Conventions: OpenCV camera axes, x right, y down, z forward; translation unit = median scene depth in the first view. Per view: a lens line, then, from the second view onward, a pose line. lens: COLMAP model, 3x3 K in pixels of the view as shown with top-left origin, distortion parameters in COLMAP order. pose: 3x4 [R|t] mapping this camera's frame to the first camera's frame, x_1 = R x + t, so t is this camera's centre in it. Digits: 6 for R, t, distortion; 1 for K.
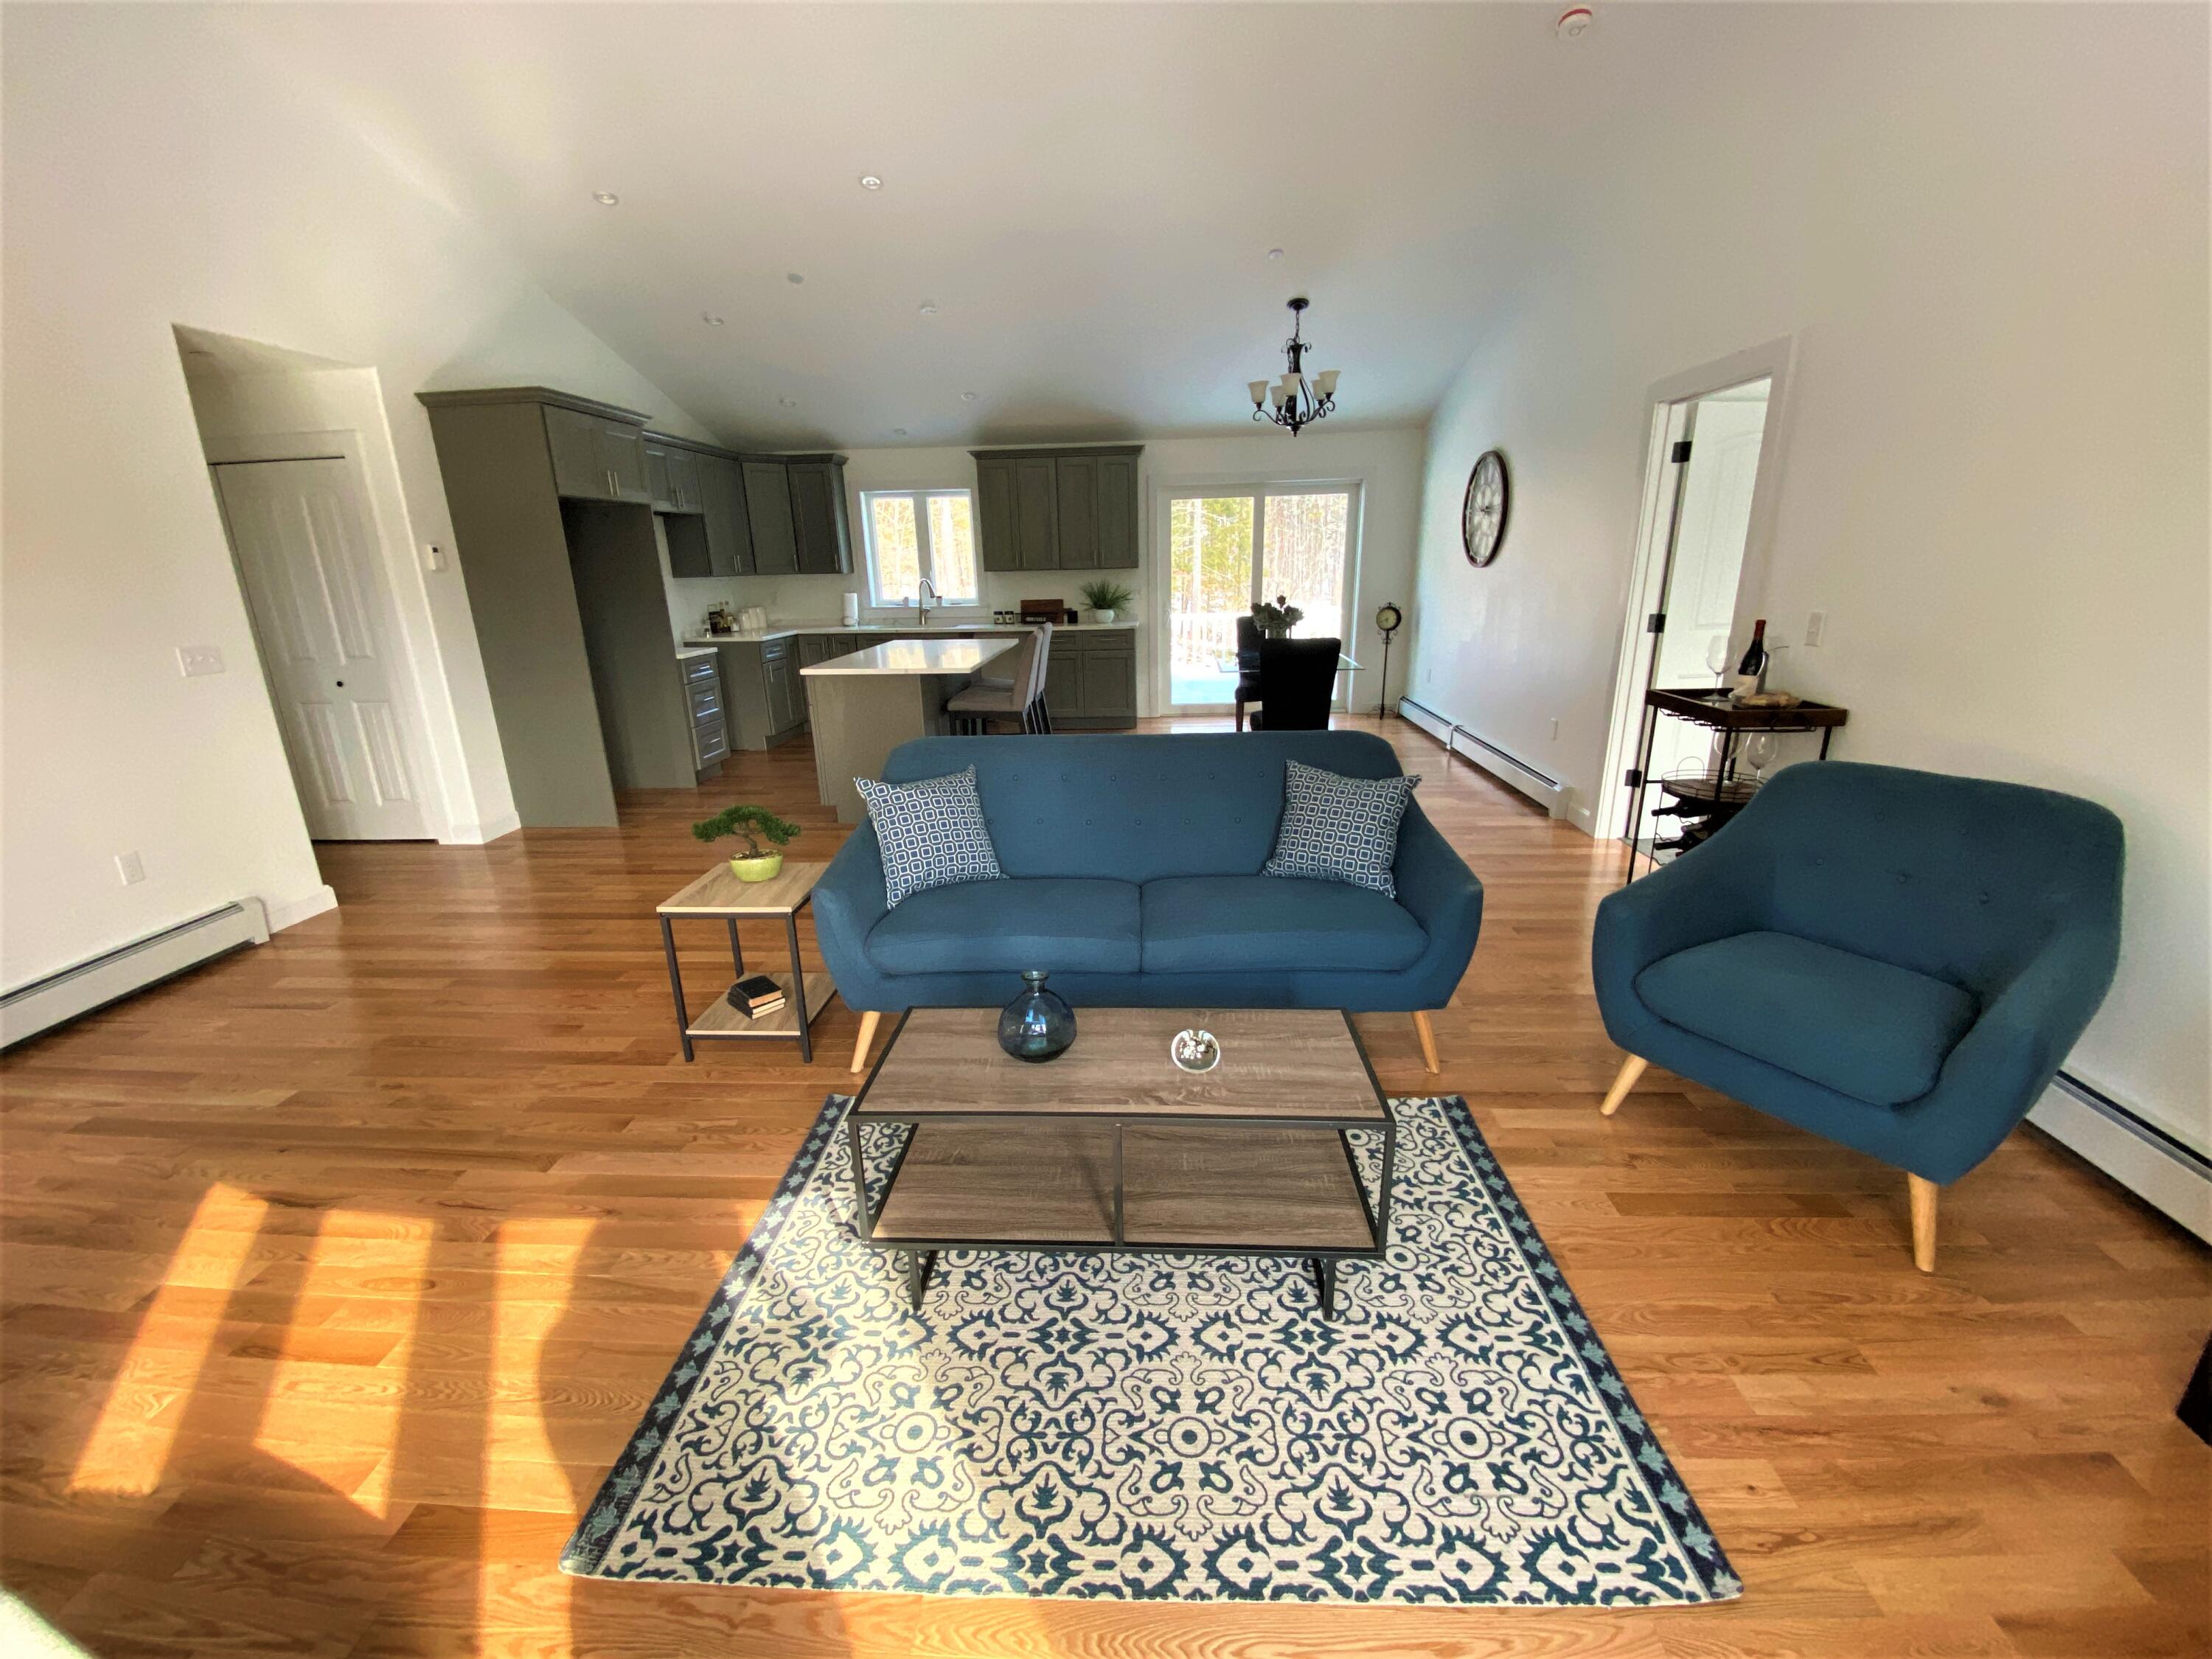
lens RADIAL K [[896.3, 0, 1104.6], [0, 896.3, 827.6], [0, 0, 1]] dist [0.021606, -0.021392]
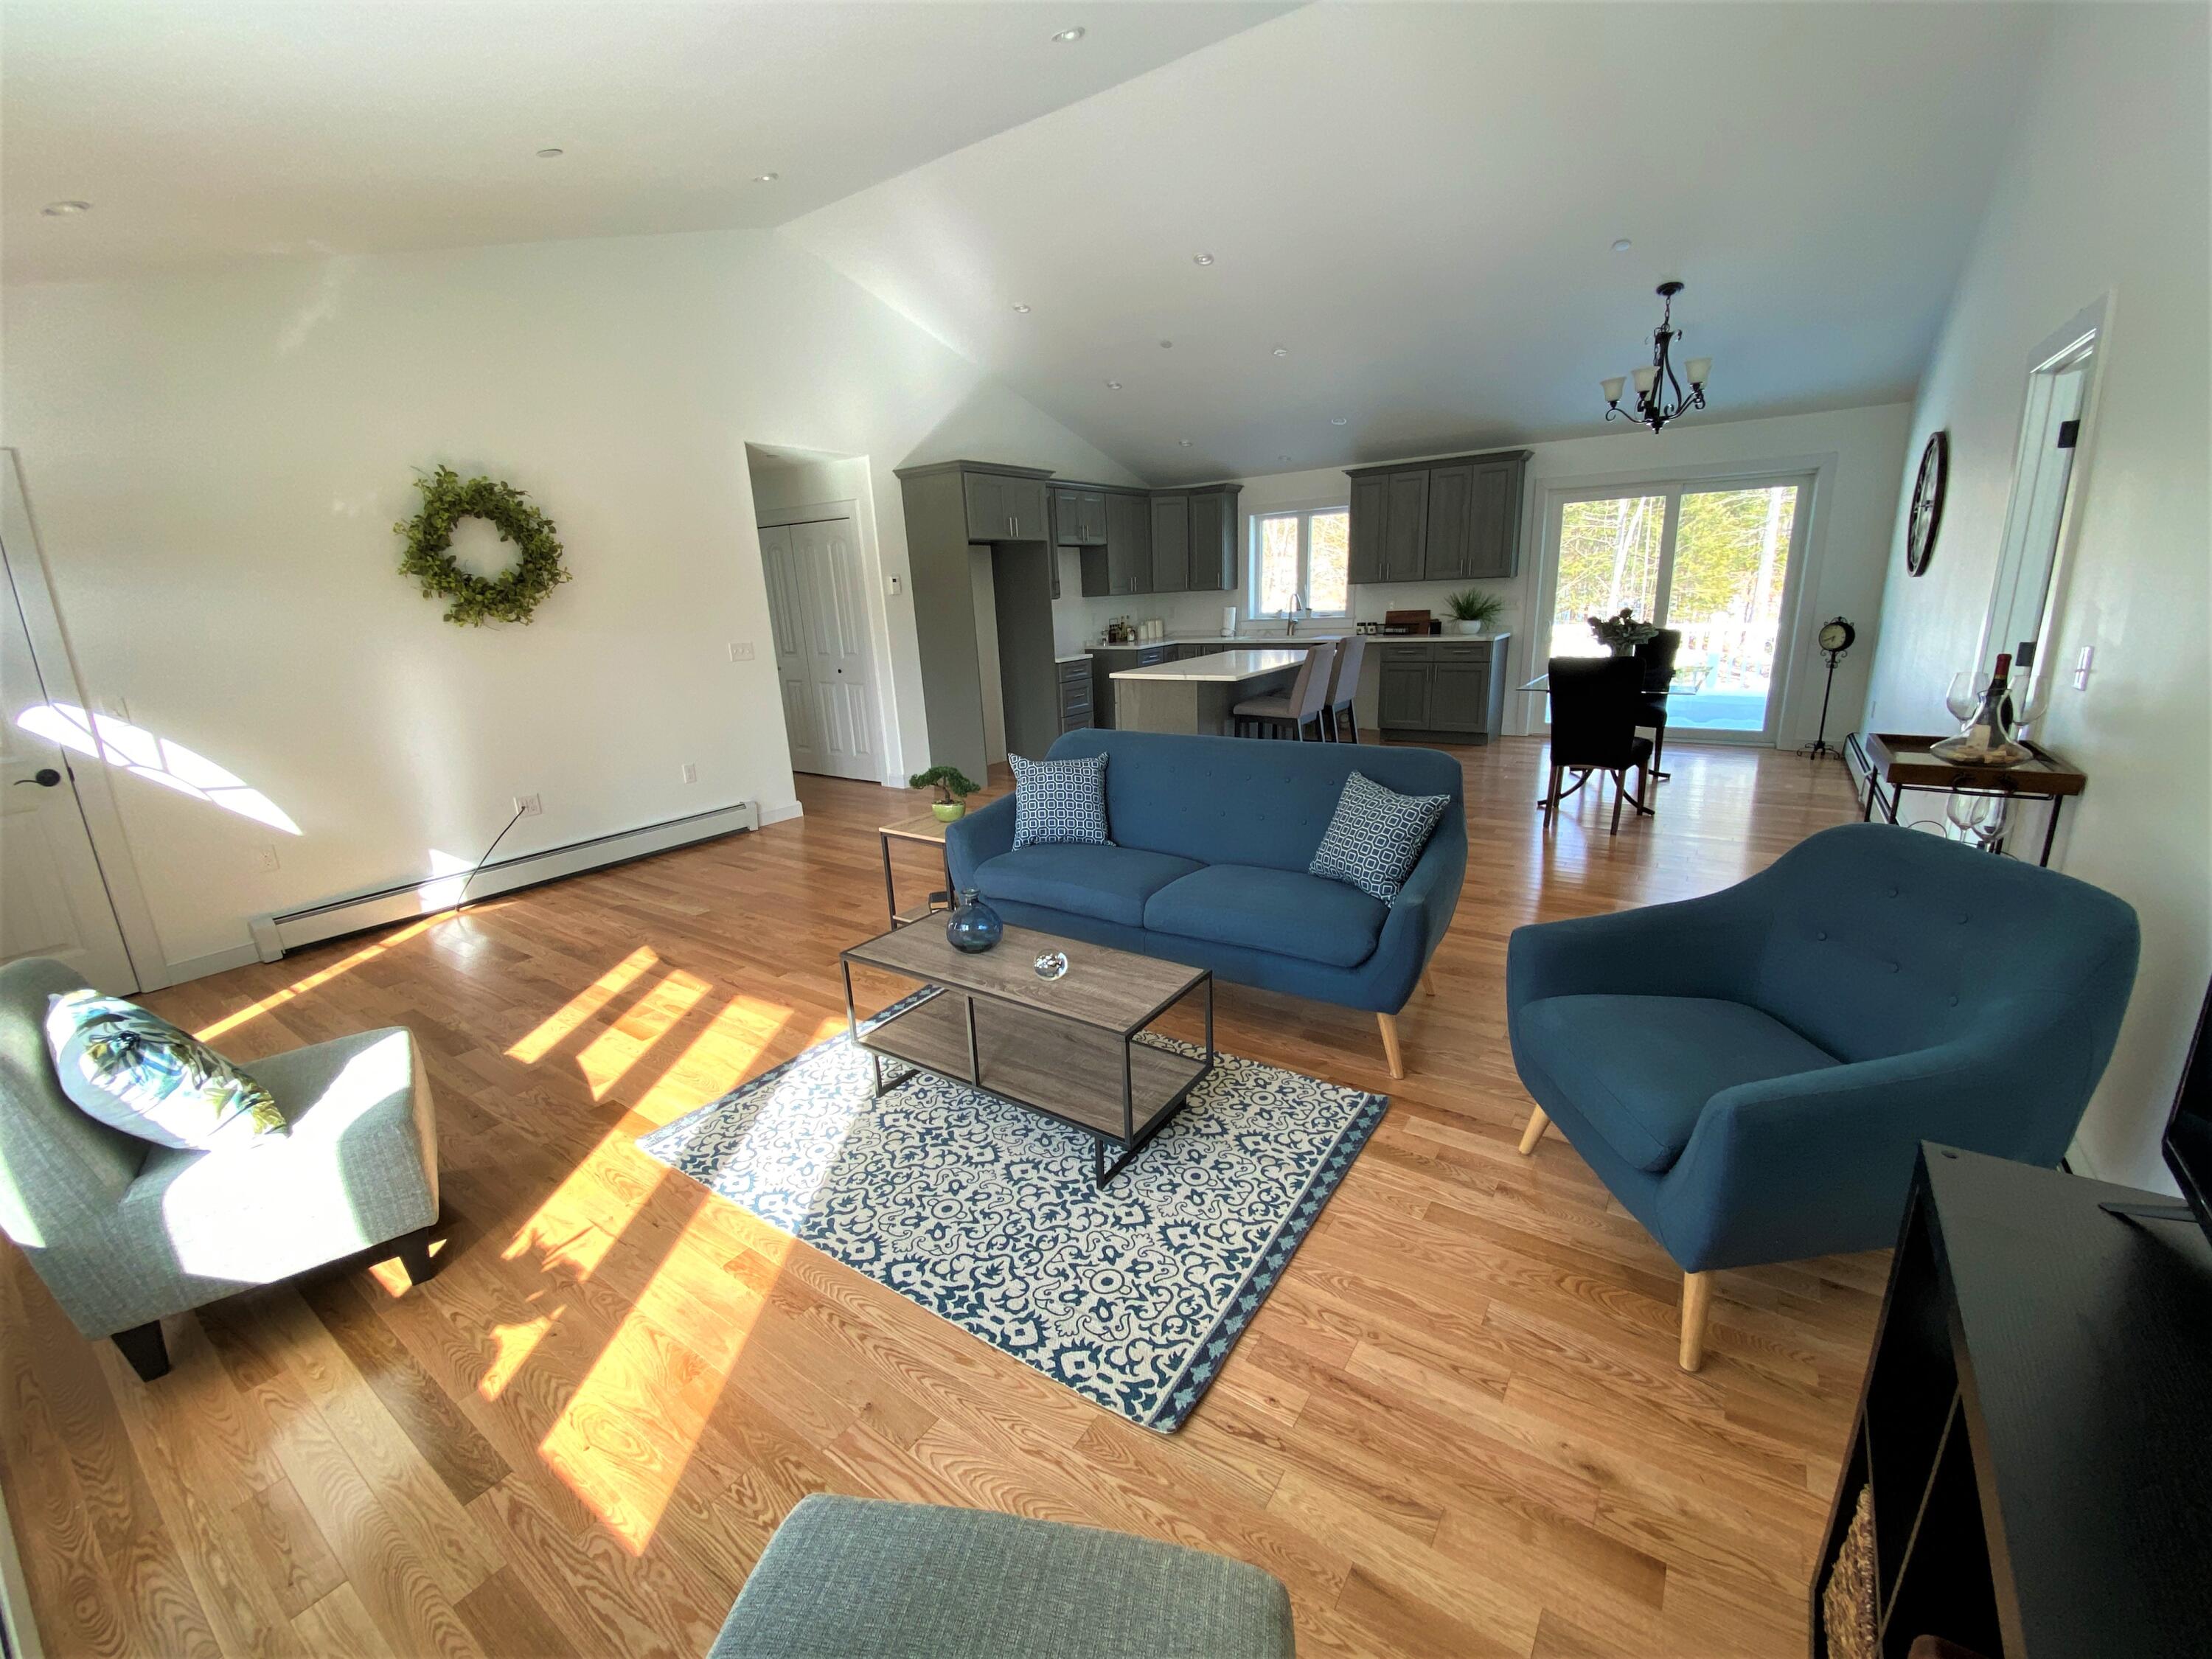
lens RADIAL K [[866.0, 0, 1154.7], [0, 866.0, 868.8], [0, 0, 1]] dist [0.001205, -0.005186]
pose [[0.866064, 0.143361, -0.478936, 0.436805], [-0.117612, 0.989541, 0.083523, -0.020742], [0.485901, -0.016007, 0.873867, -0.036276]]
